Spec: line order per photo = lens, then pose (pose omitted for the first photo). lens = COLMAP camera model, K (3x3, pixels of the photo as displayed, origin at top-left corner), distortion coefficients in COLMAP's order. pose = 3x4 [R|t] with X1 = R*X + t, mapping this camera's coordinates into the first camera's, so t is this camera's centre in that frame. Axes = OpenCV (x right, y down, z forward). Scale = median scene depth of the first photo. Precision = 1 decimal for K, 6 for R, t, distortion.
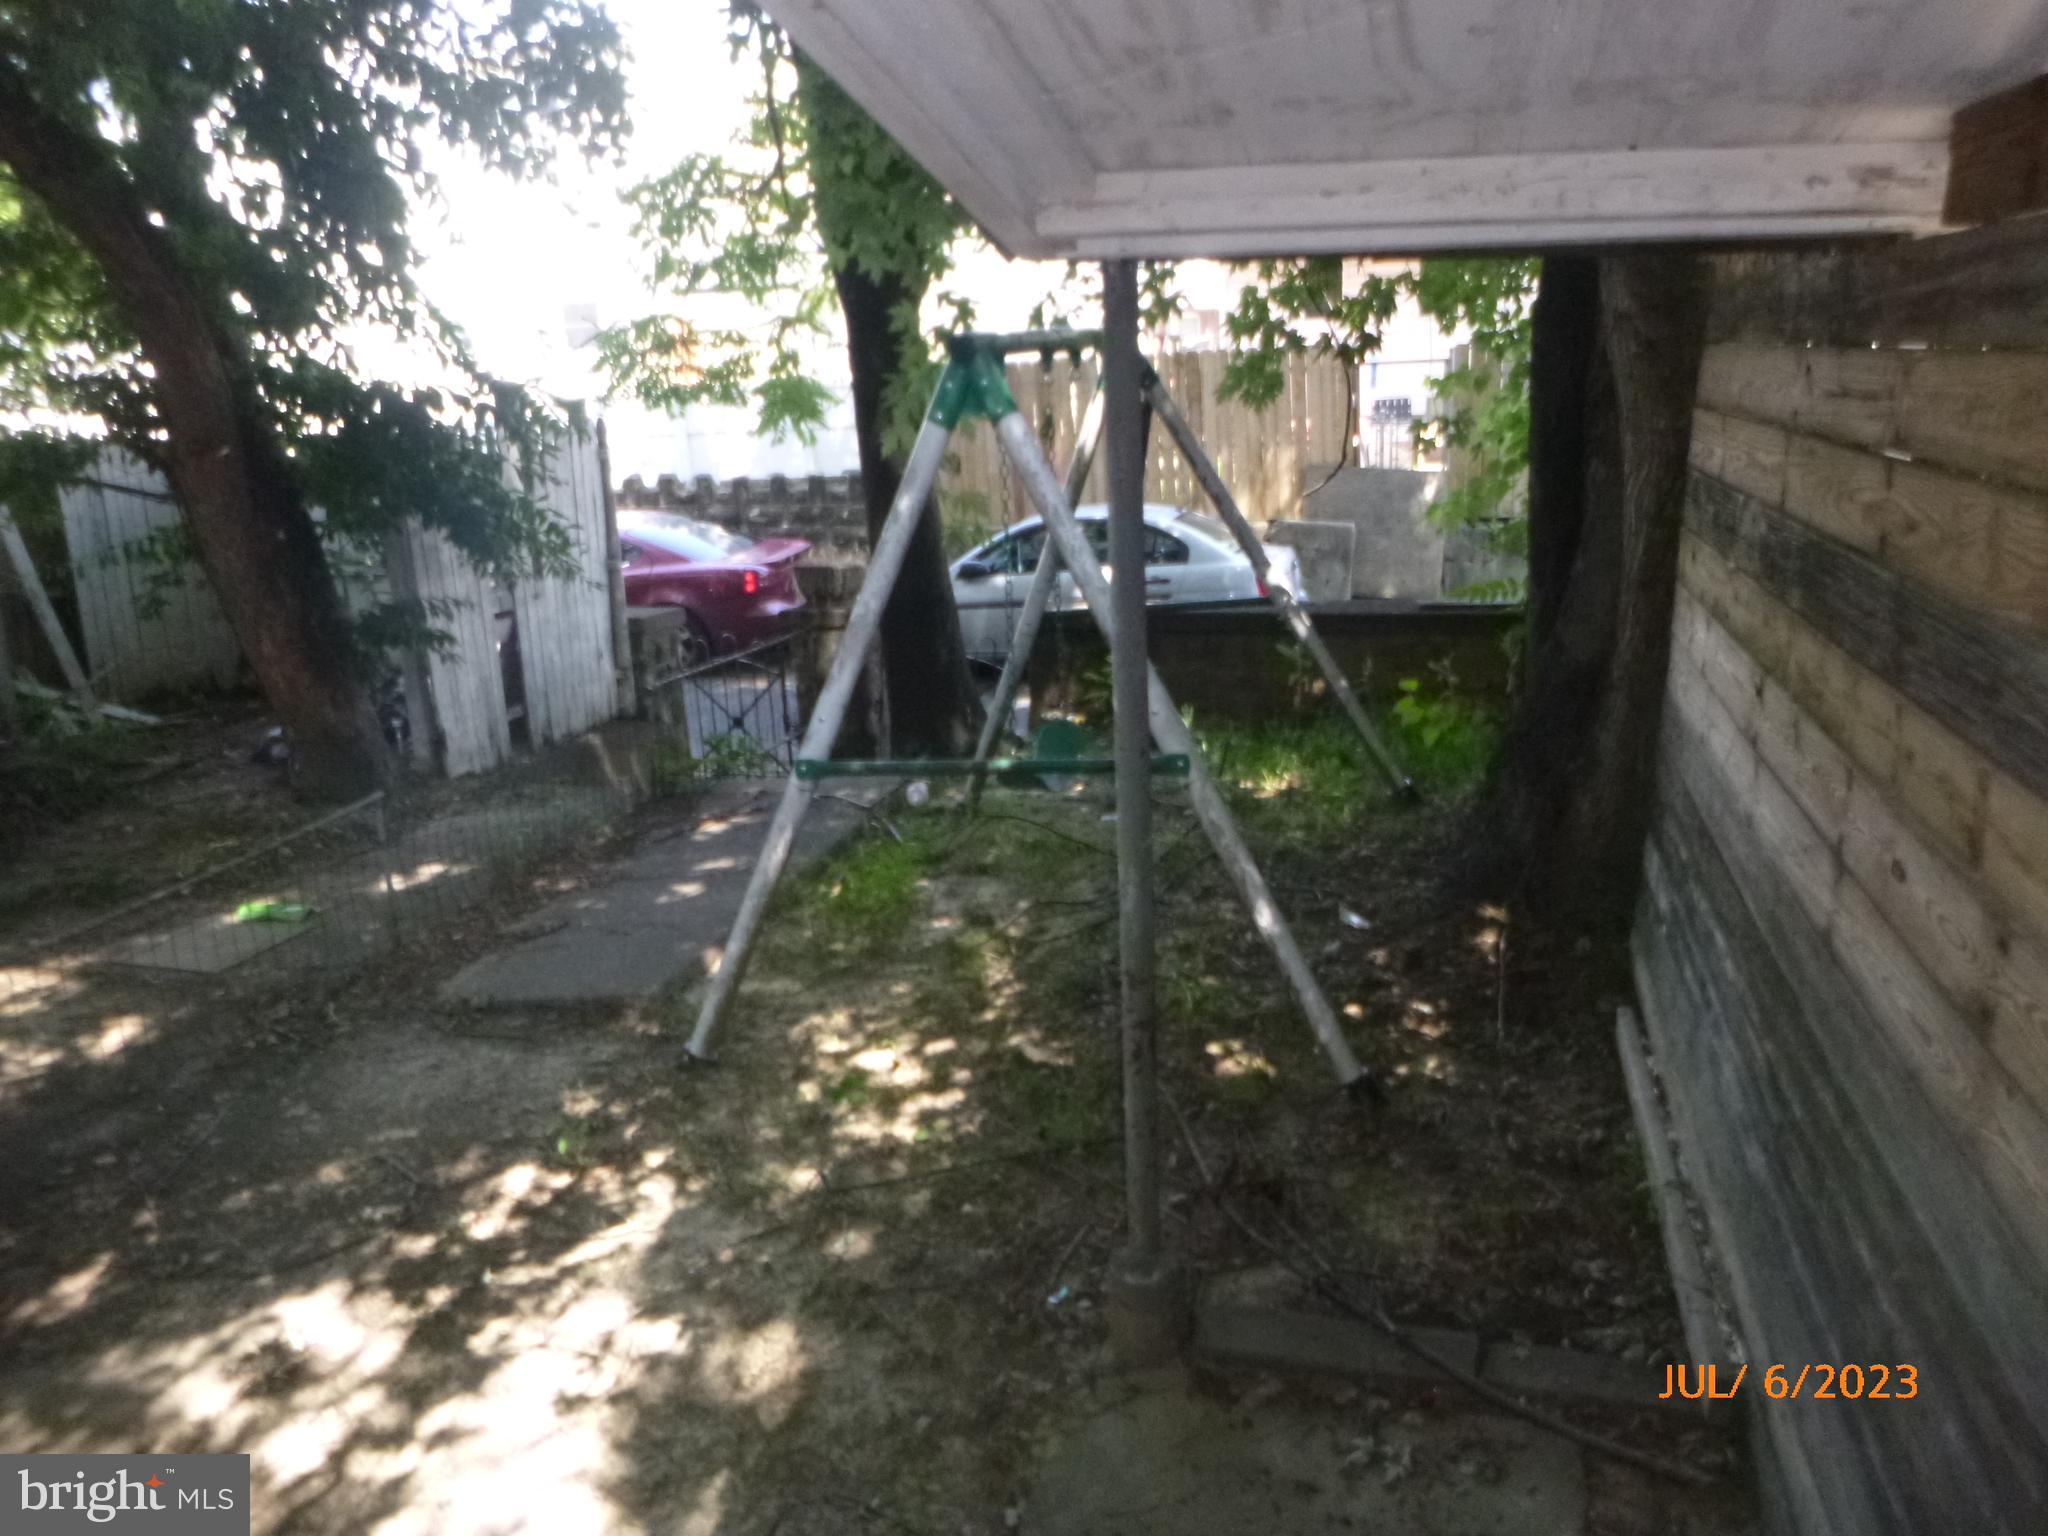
lens RADIAL K [[1518.9, 0, 1024.0], [0, 1518.9, 768.0], [0, 0, 1]] dist [-0.042474, 0.003960]
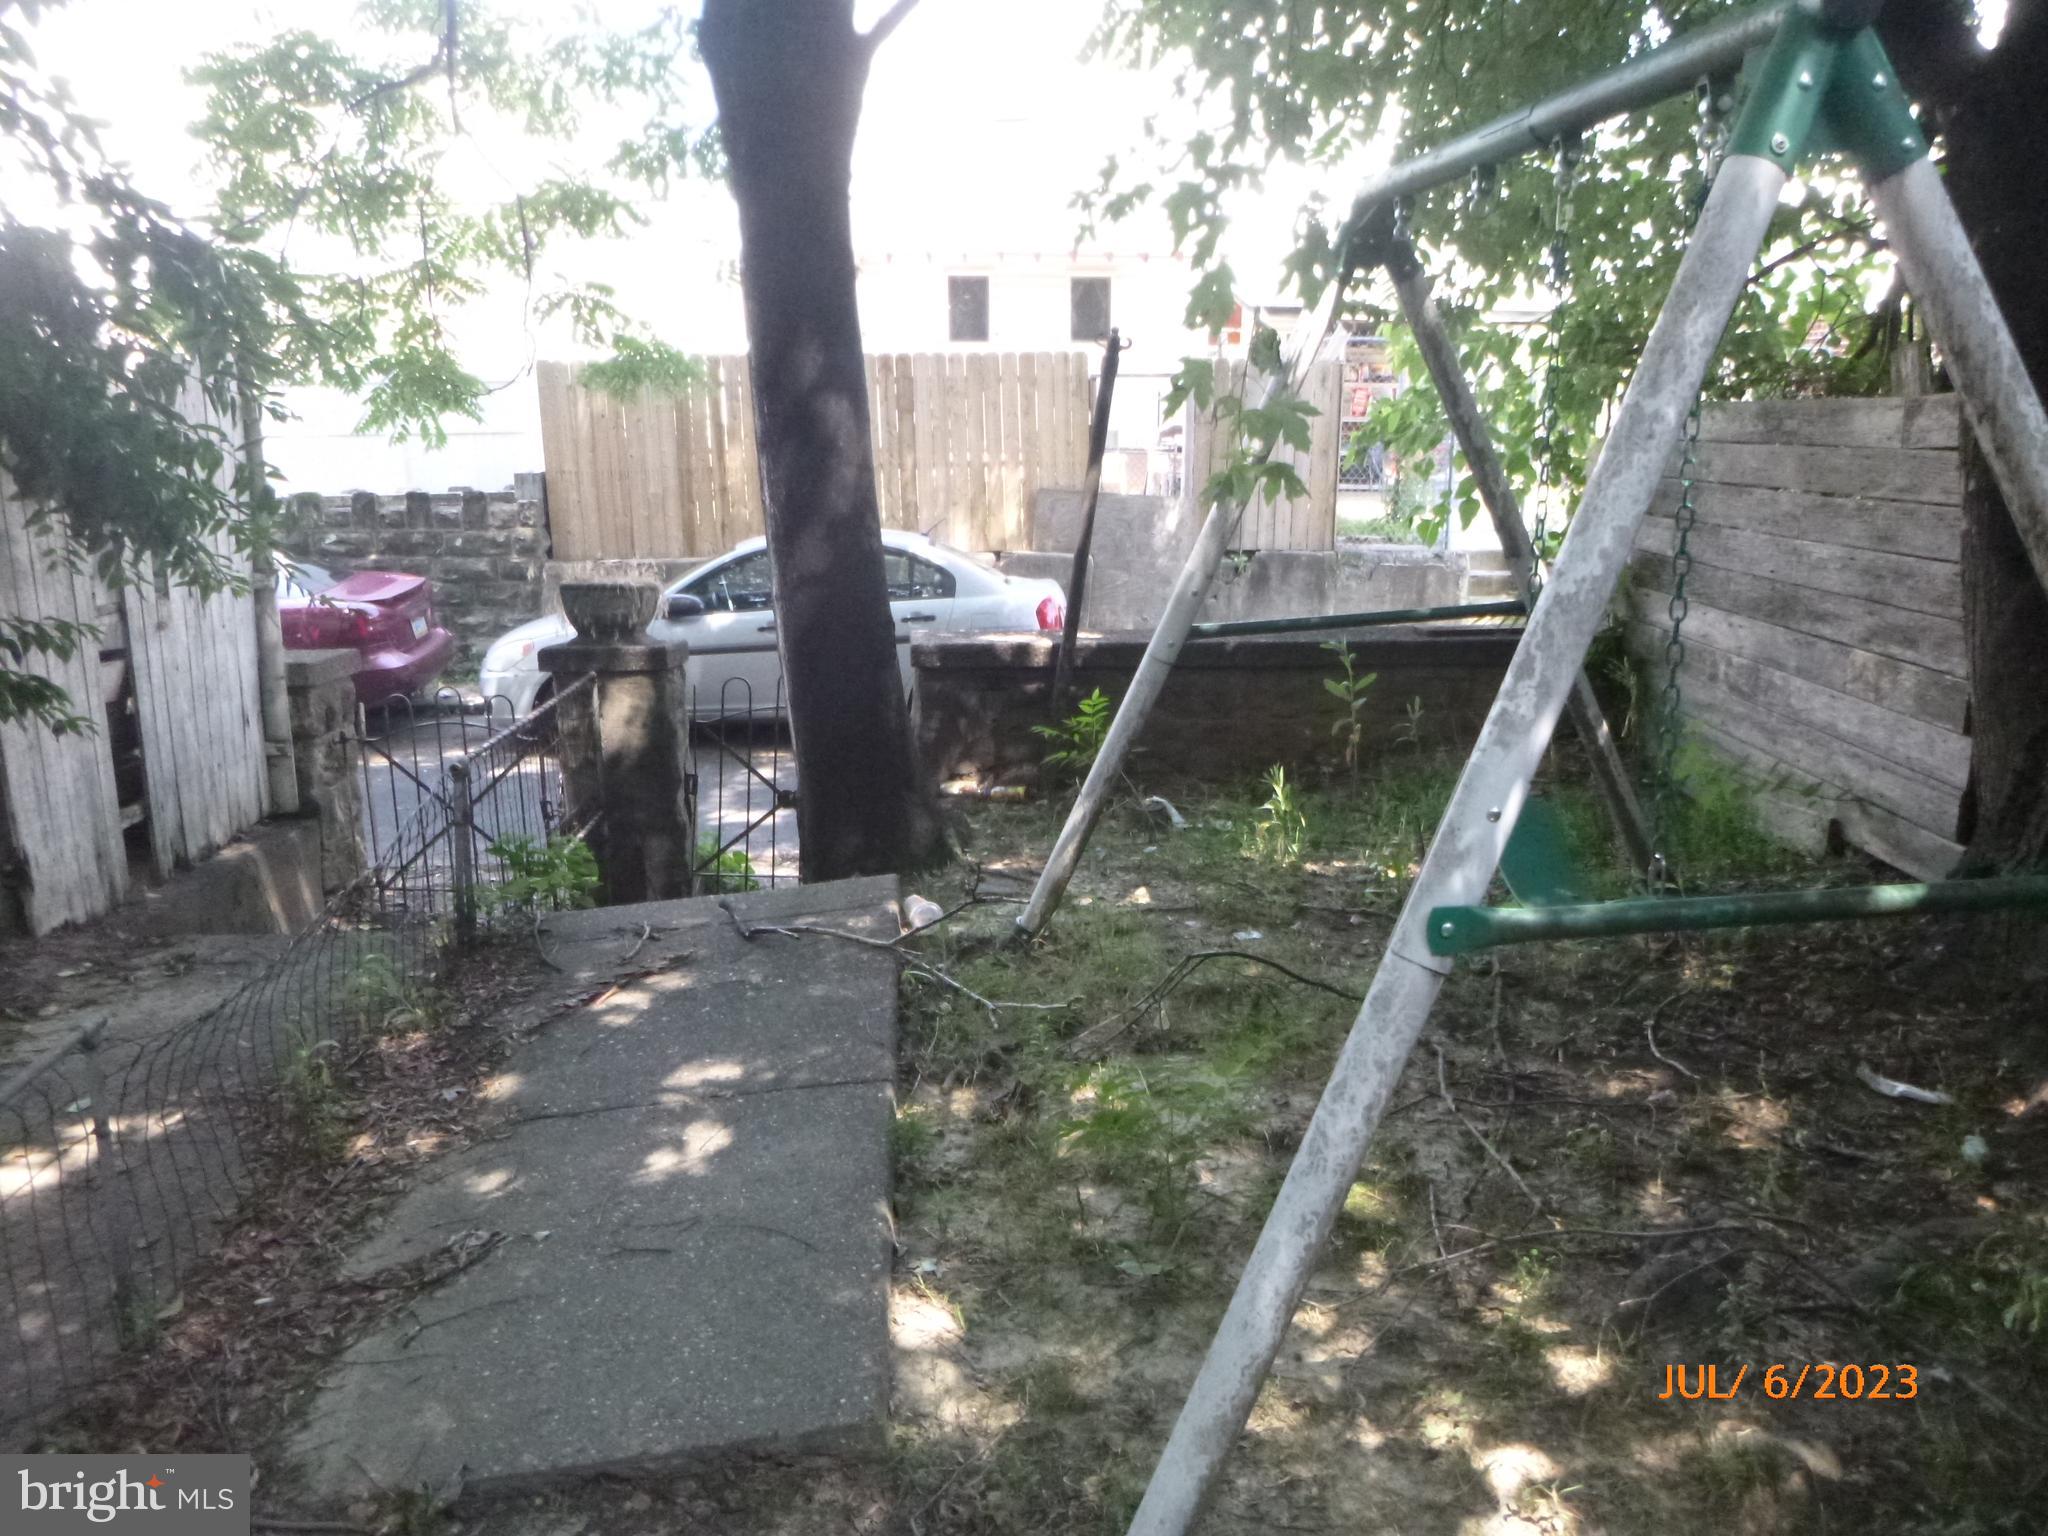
lens RADIAL K [[1518.9, 0, 1024.0], [0, 1518.9, 768.0], [0, 0, 1]] dist [-0.042474, 0.003960]
pose [[0.939263, -0.035676, 0.341339, -0.142856], [0.050151, 0.998174, -0.033674, -0.012569], [-0.339514, 0.048747, 0.939337, 0.219321]]
